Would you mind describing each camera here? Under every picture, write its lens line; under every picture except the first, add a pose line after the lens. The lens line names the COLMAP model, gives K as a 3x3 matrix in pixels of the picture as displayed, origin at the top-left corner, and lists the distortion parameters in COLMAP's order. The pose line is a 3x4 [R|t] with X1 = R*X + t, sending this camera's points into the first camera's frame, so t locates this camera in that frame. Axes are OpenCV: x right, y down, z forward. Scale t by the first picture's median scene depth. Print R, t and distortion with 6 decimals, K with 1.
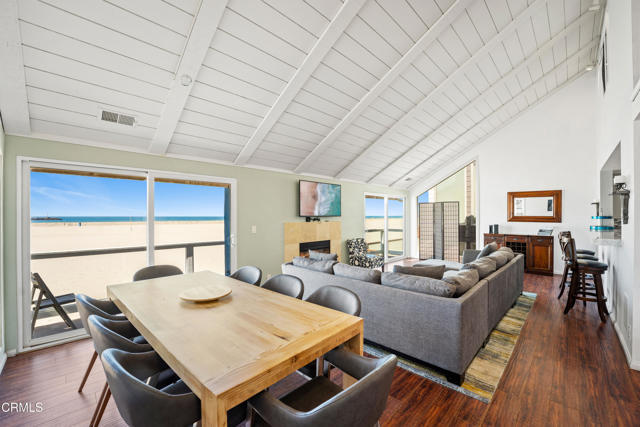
lens RADIAL K [[266.2, 0, 318.4], [0, 266.2, 216.0], [0, 0, 1]] dist [0.004373, -0.000170]
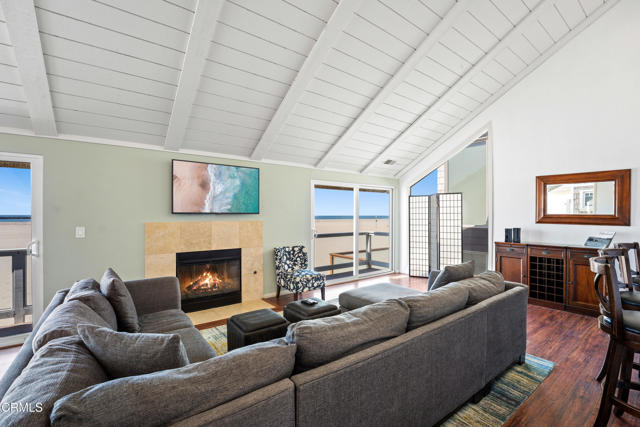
lens RADIAL K [[284.1, 0, 319.2], [0, 284.1, 216.3], [0, 0, 1]] dist [0.001218, 0.001261]
pose [[0.988347, 0.003629, -0.152172, 0.339893], [-0.003352, 0.999992, 0.002072, 0.005305], [0.152178, -0.001538, 0.988352, 0.292003]]
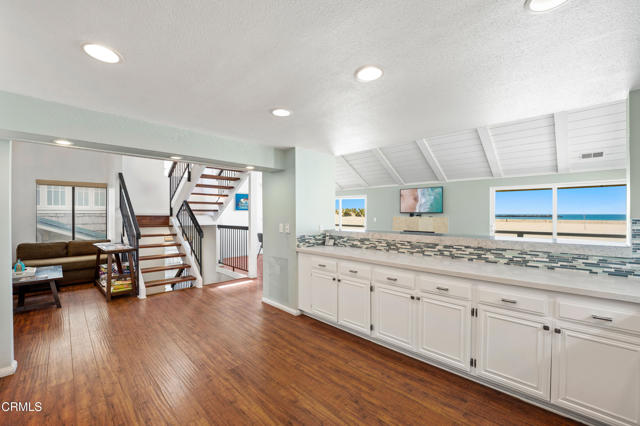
lens RADIAL K [[255.2, 0, 318.2], [0, 255.2, 215.1], [0, 0, 1]] dist [-0.000432, -0.000035]
pose [[0.001550, 0.008880, -0.999959, 1.156970], [-0.002581, 0.999957, 0.008876, 0.001101], [0.999995, 0.002567, 0.001573, 0.433313]]
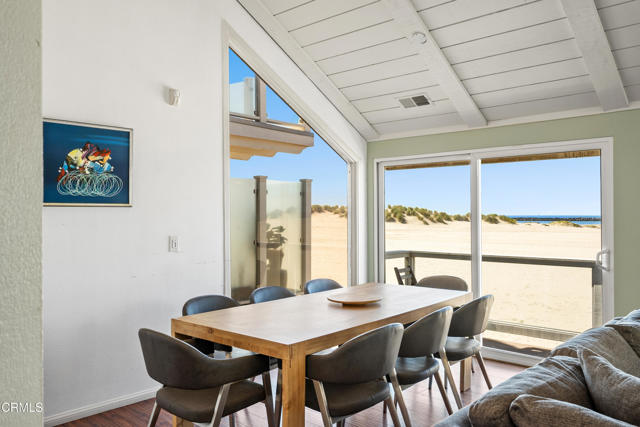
lens RADIAL K [[556.7, 0, 320.7], [0, 556.7, 213.3], [0, 0, 1]] dist [-0.017064, -0.002016]
pose [[0.039383, -0.008343, -0.999189, 0.503191], [0.008836, 0.999929, -0.008001, 0.004607], [0.999185, -0.008514, 0.039454, 0.299636]]
